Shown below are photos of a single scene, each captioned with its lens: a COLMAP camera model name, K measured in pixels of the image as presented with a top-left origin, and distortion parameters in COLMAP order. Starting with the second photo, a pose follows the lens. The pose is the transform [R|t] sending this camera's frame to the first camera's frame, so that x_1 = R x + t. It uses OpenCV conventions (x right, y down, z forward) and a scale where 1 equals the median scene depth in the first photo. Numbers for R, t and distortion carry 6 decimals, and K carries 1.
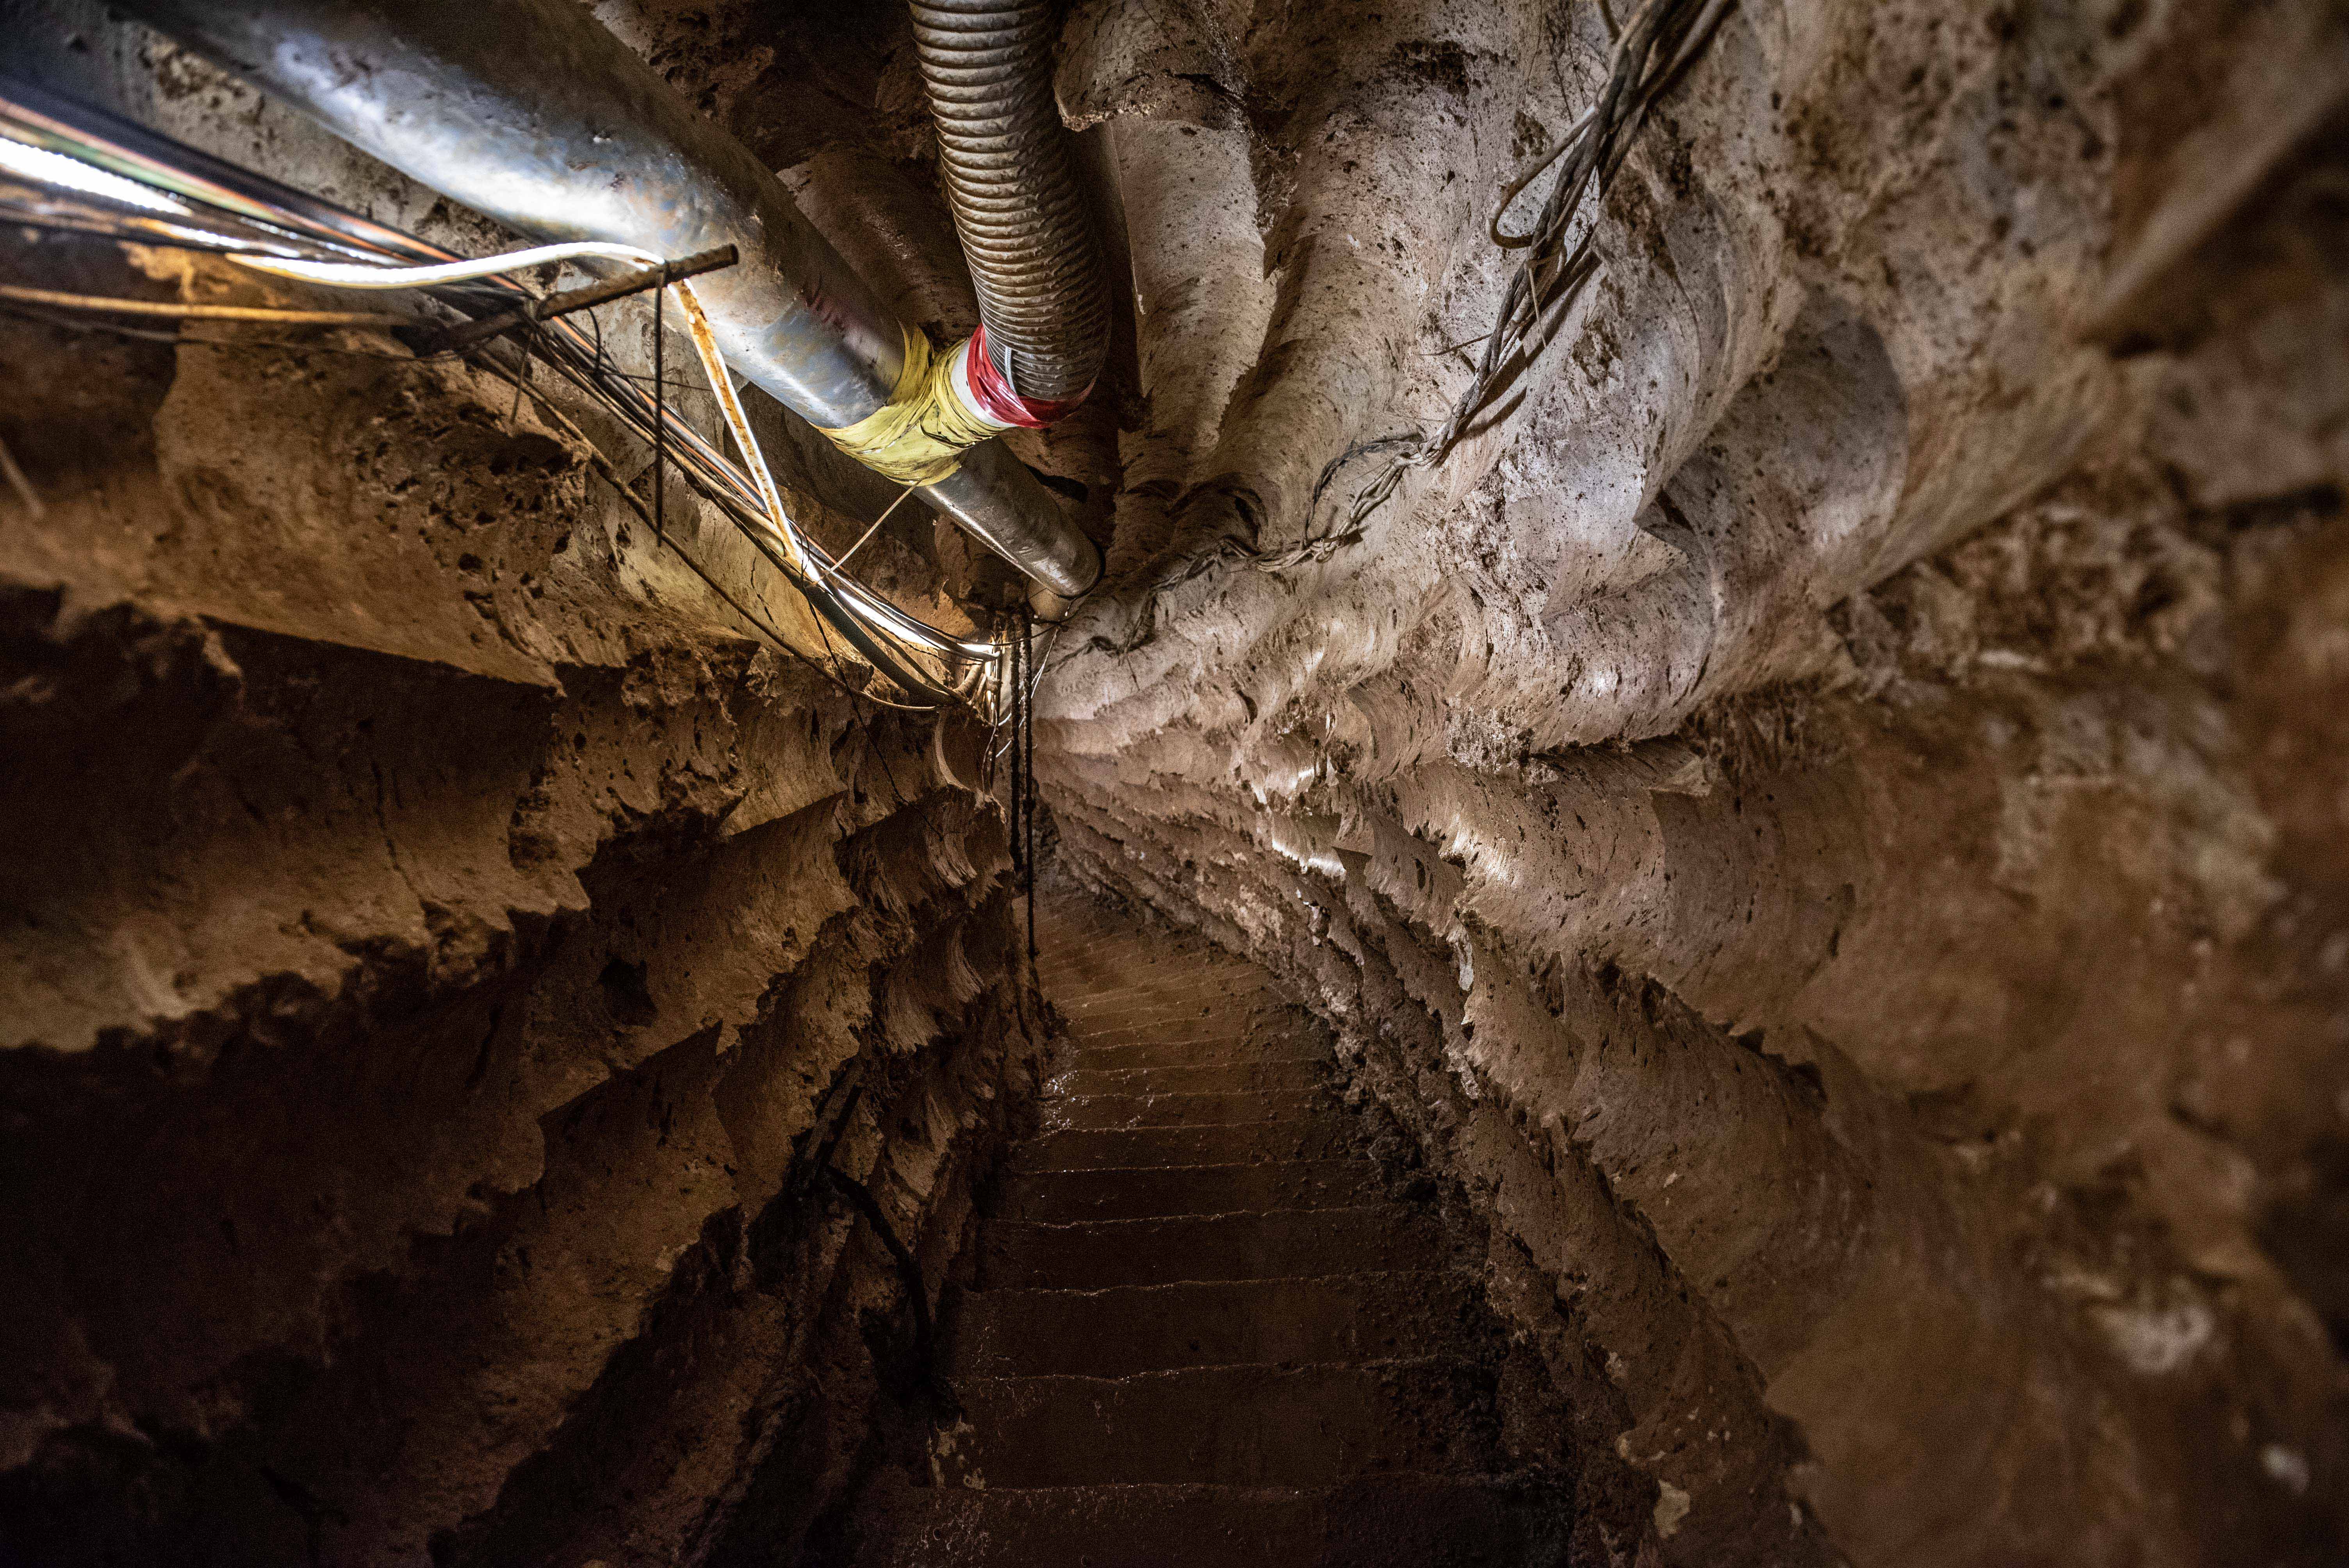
lens RADIAL K [[1751.9, 0, 1173.5], [0, 1751.9, 784.1], [0, 0, 1]] dist [-0.052836, -0.001476]
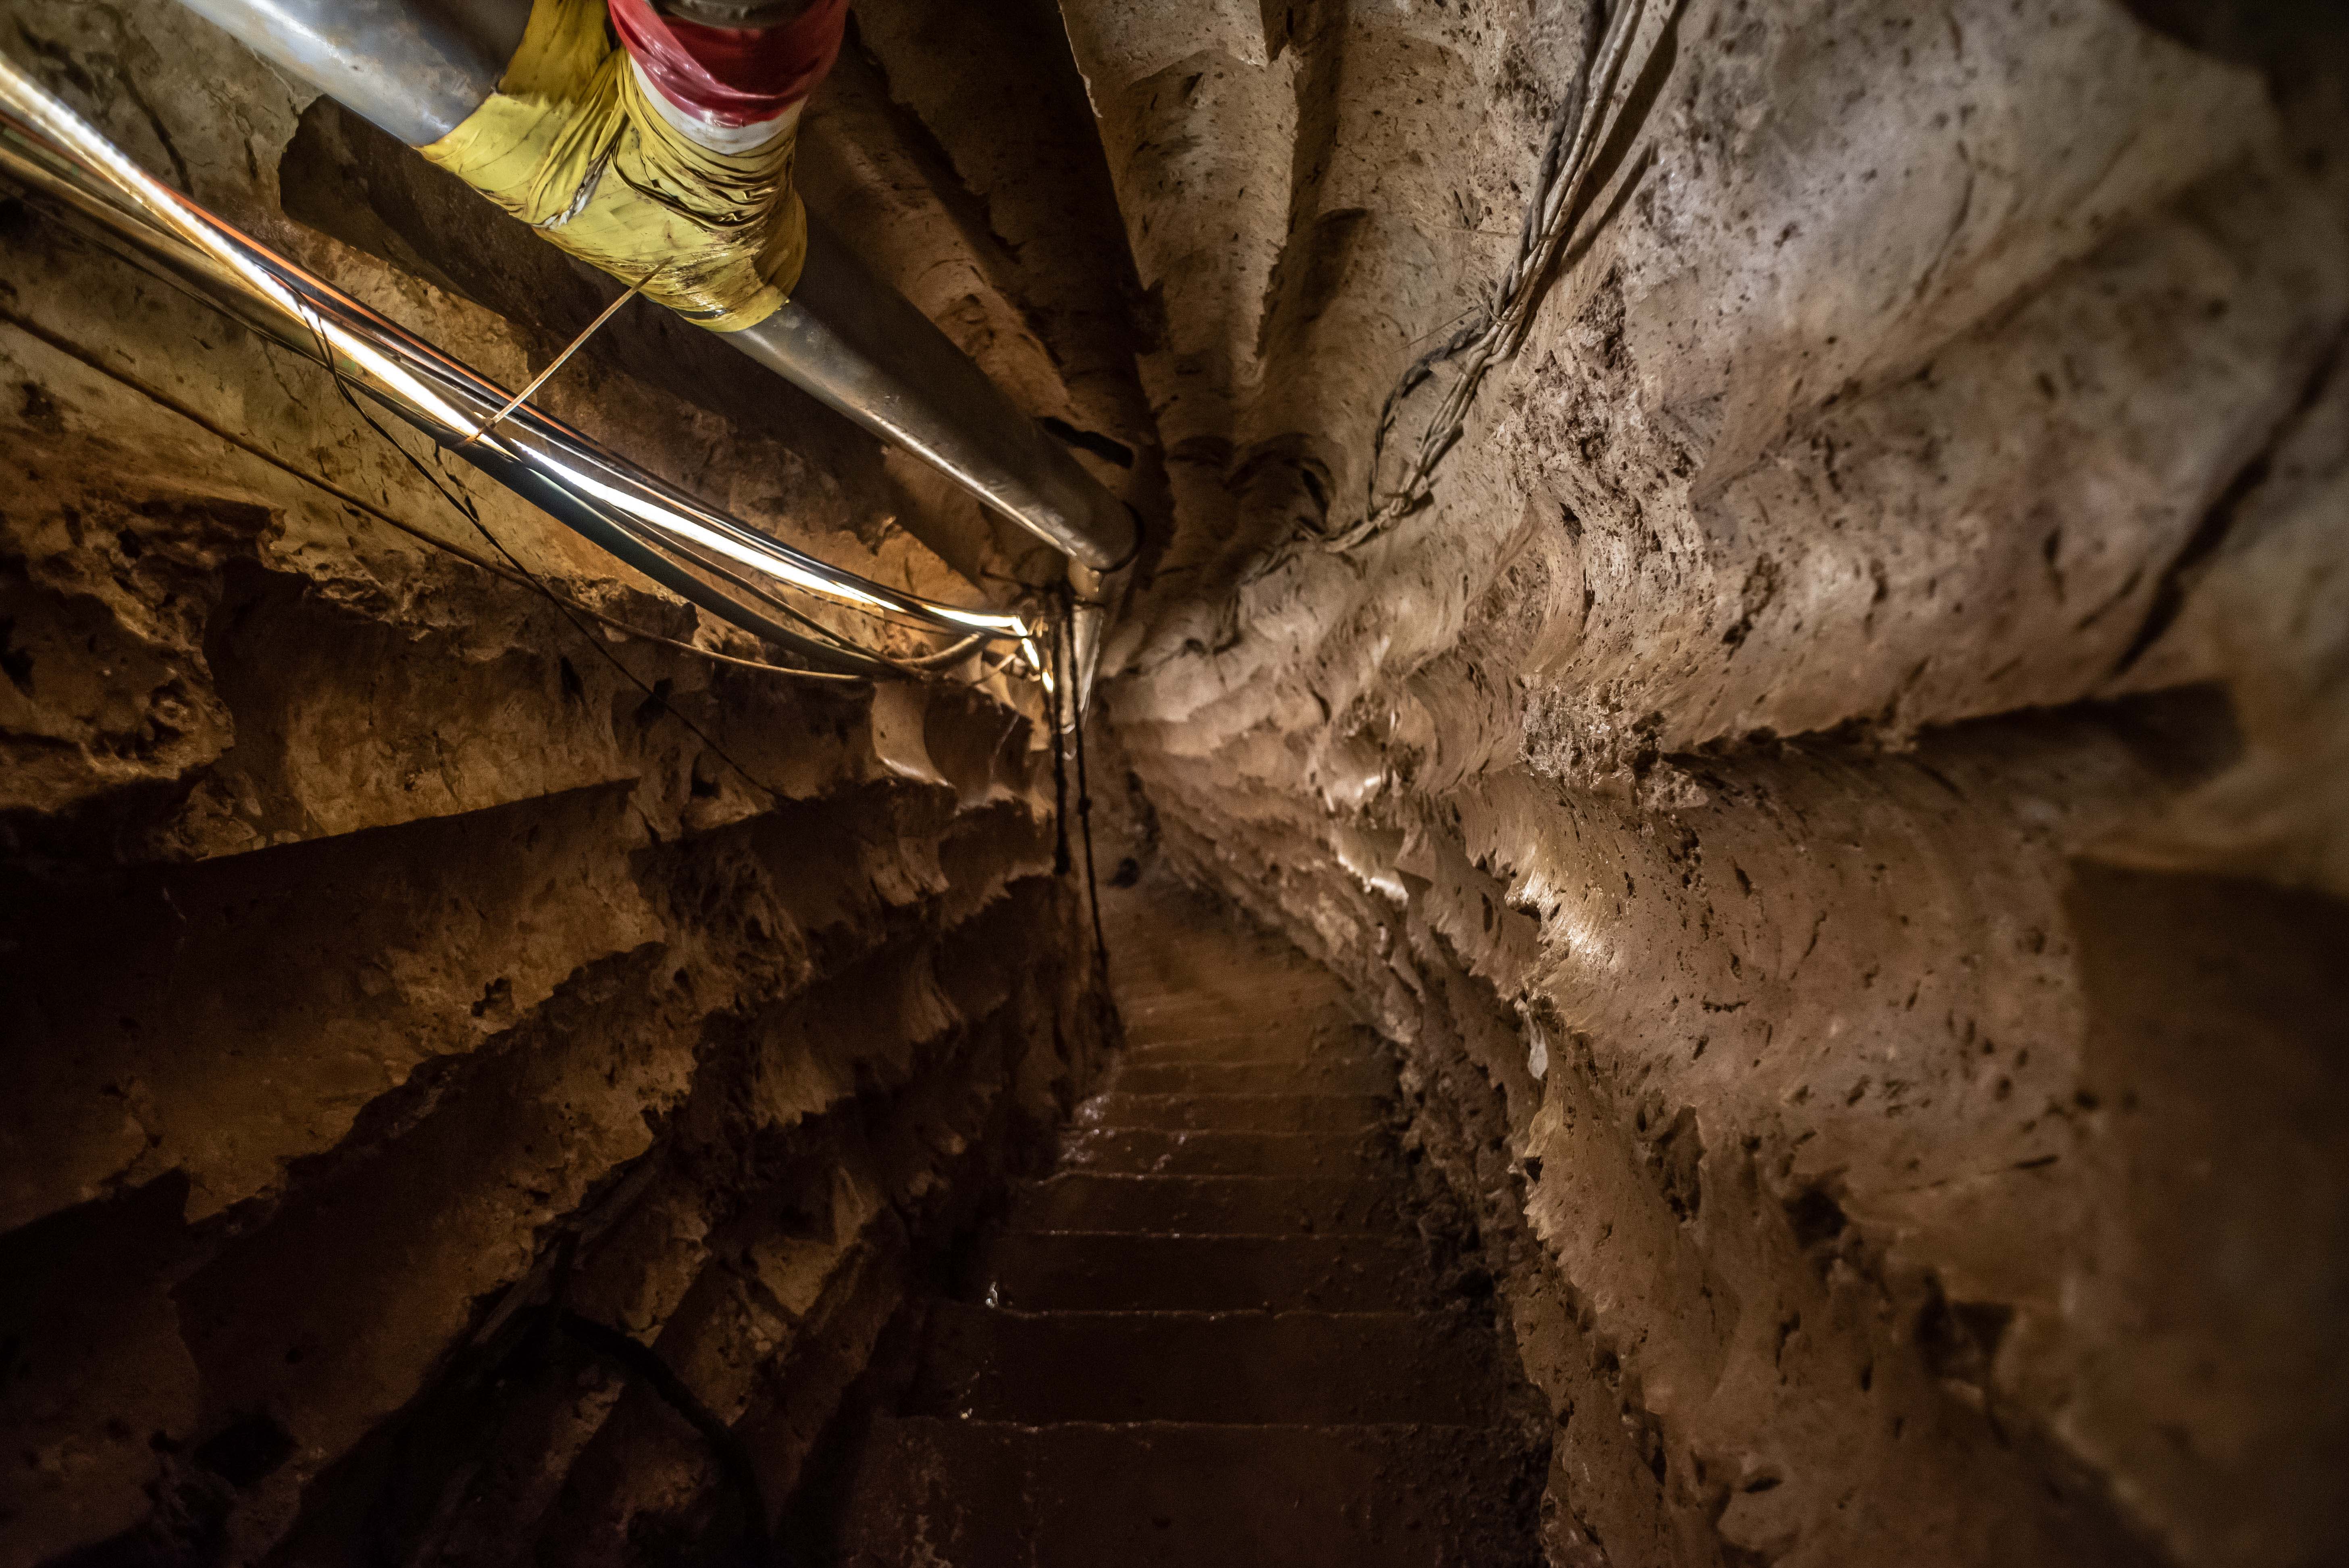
lens RADIAL K [[1420.3, 0, 1182.1], [0, 1420.3, 785.2], [0, 0, 1]] dist [-0.111066, 0.085271]
pose [[0.994716, 0.037269, -0.095661, 0.072656], [-0.037301, 0.999303, 0.001453, -0.002170], [0.095649, 0.002123, 0.995413, 0.406296]]
